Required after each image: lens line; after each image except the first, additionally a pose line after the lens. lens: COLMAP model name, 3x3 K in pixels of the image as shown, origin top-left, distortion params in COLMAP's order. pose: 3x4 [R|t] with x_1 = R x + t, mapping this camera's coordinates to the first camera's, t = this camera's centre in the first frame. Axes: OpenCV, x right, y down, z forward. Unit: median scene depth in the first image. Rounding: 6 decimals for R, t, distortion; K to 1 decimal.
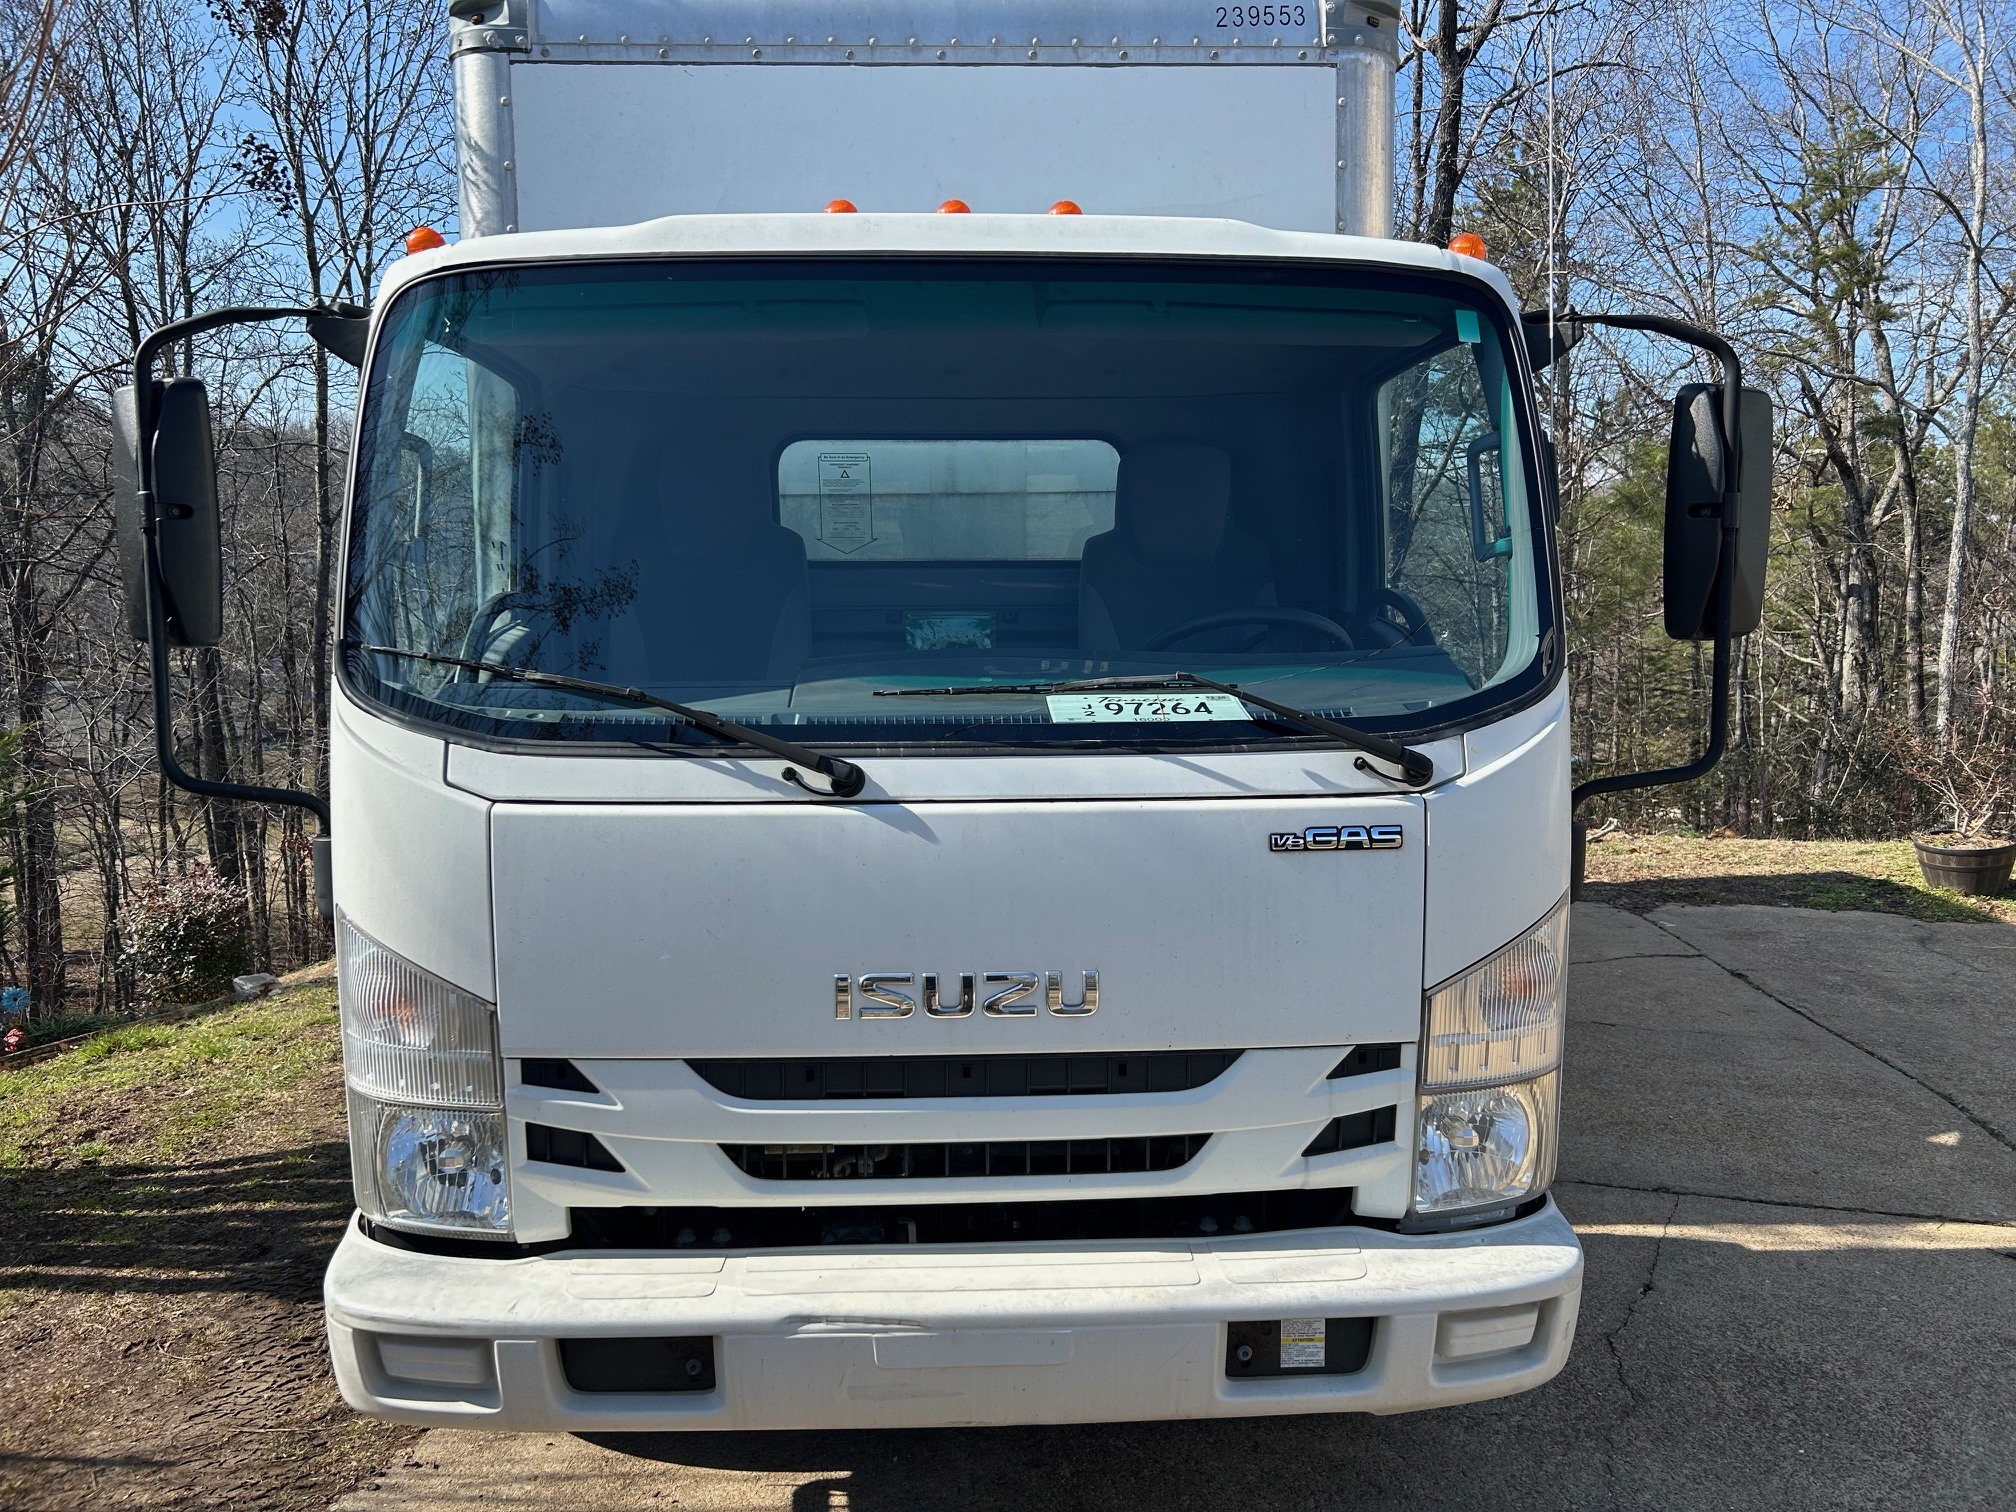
lens RADIAL K [[1523.9, 0, 1000.2], [0, 1523.9, 730.9], [0, 0, 1]] dist [-0.000815, -0.001120]
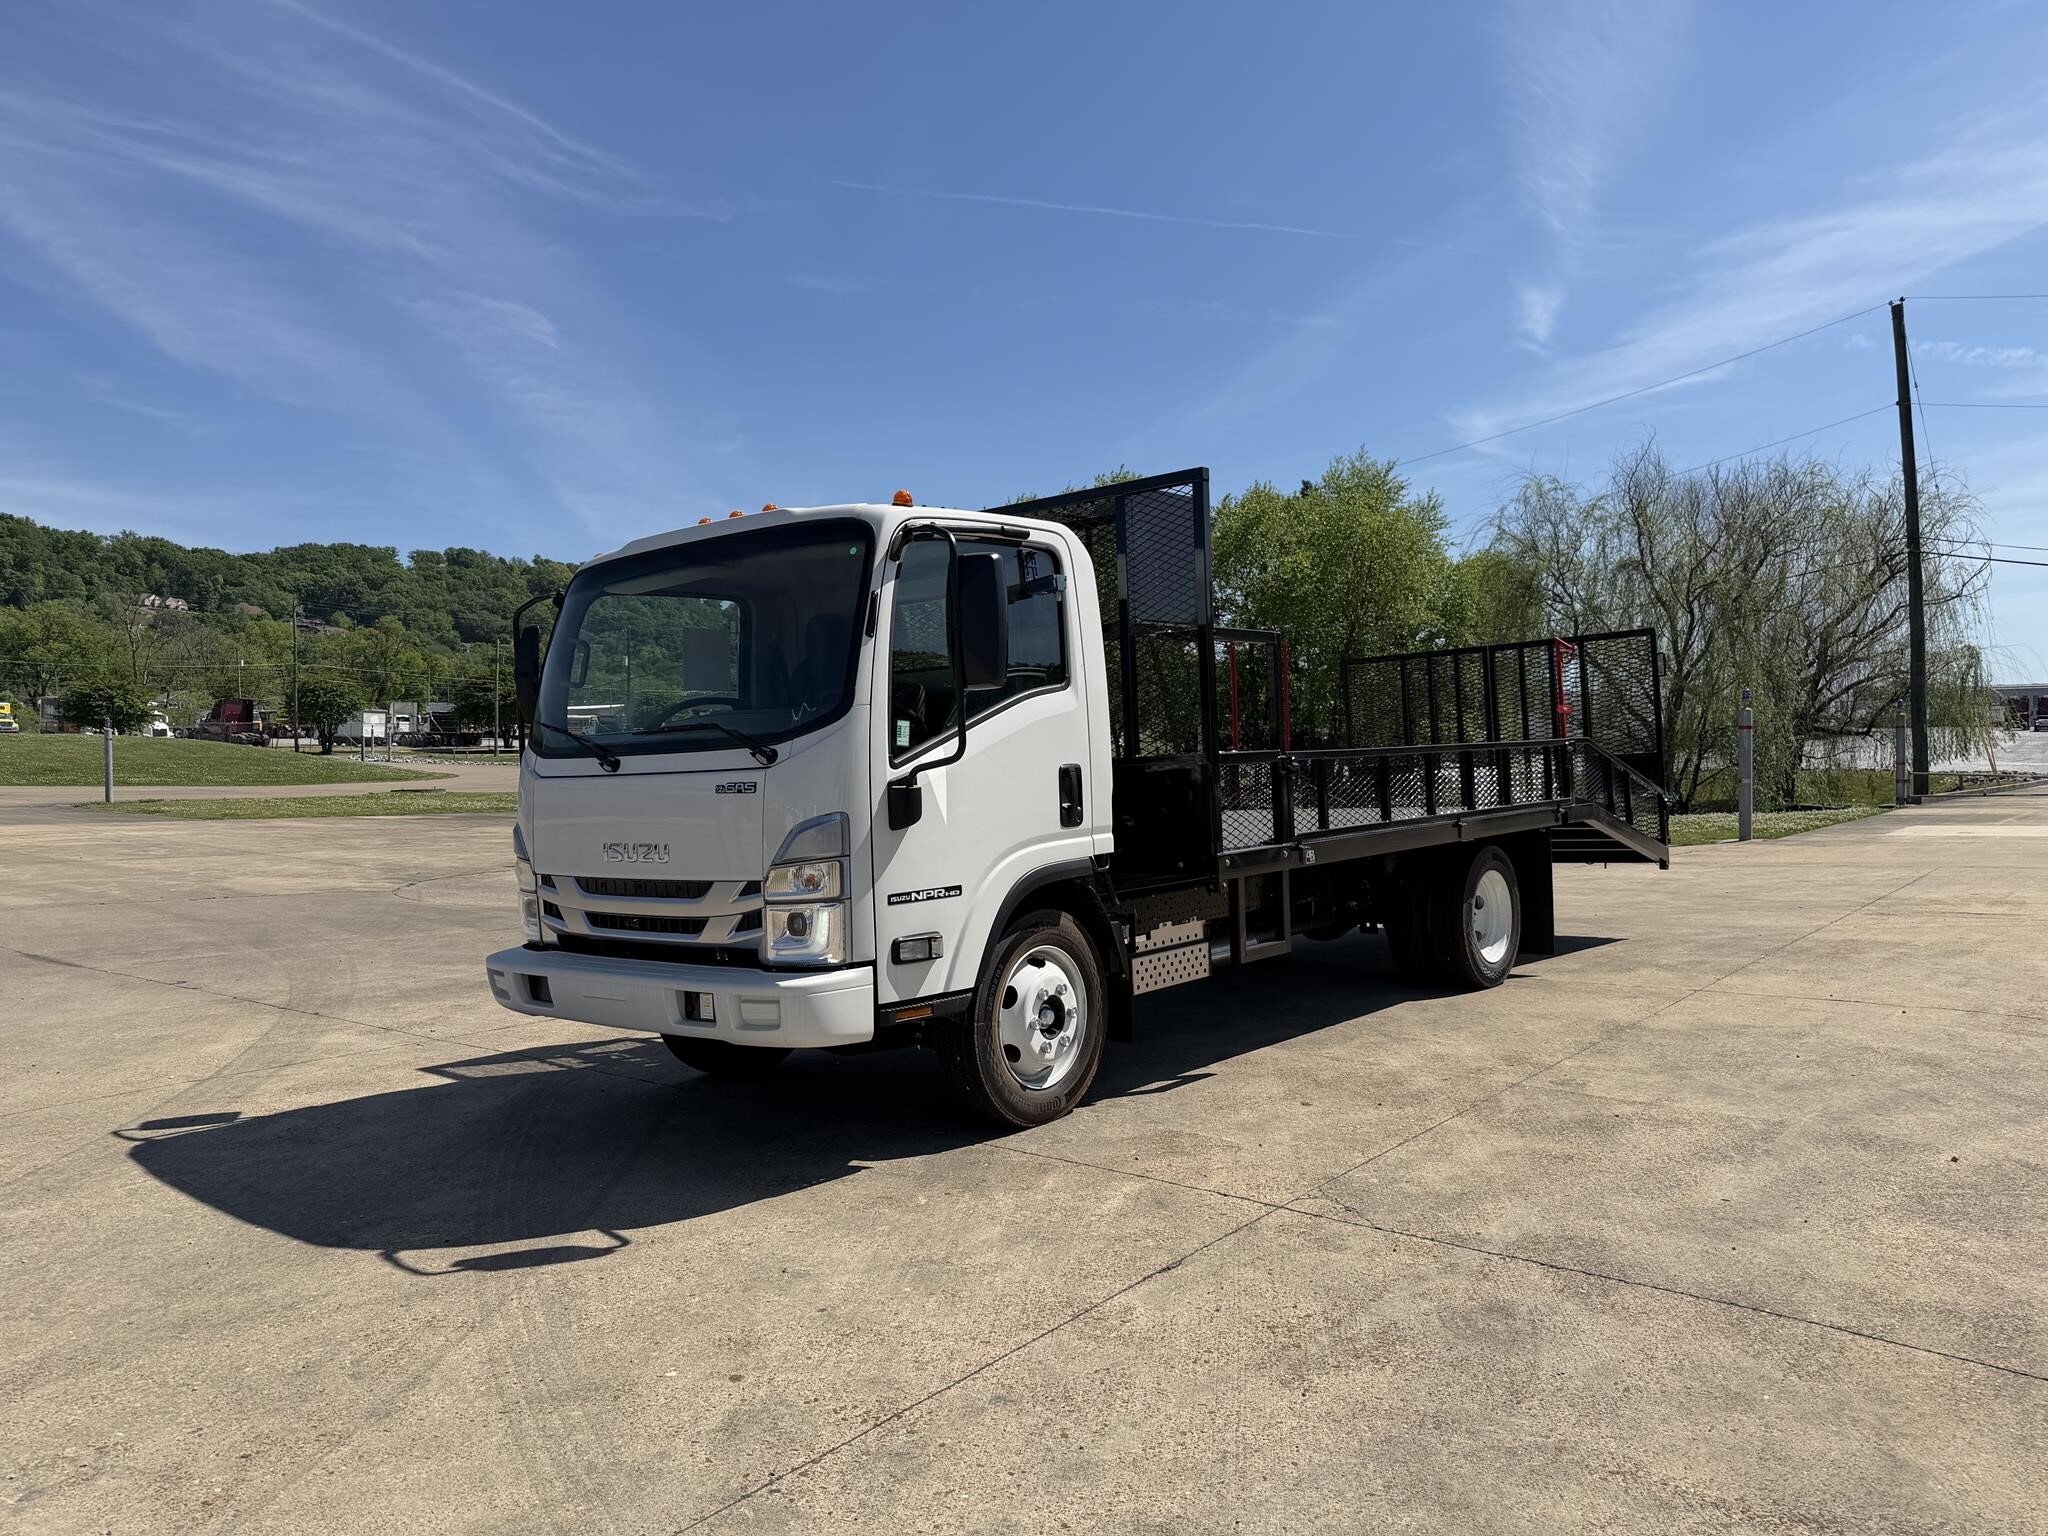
lens RADIAL K [[1501.1, 0, 1024.0], [0, 1501.1, 768.0], [0, 0, 1]] dist [0.029541, -0.000142]
pose [[0.732139, -0.020682, -0.680841, 2.017884], [-0.004459, 0.999372, -0.035152, 0.116960], [0.681140, 0.028772, 0.731588, -0.325044]]
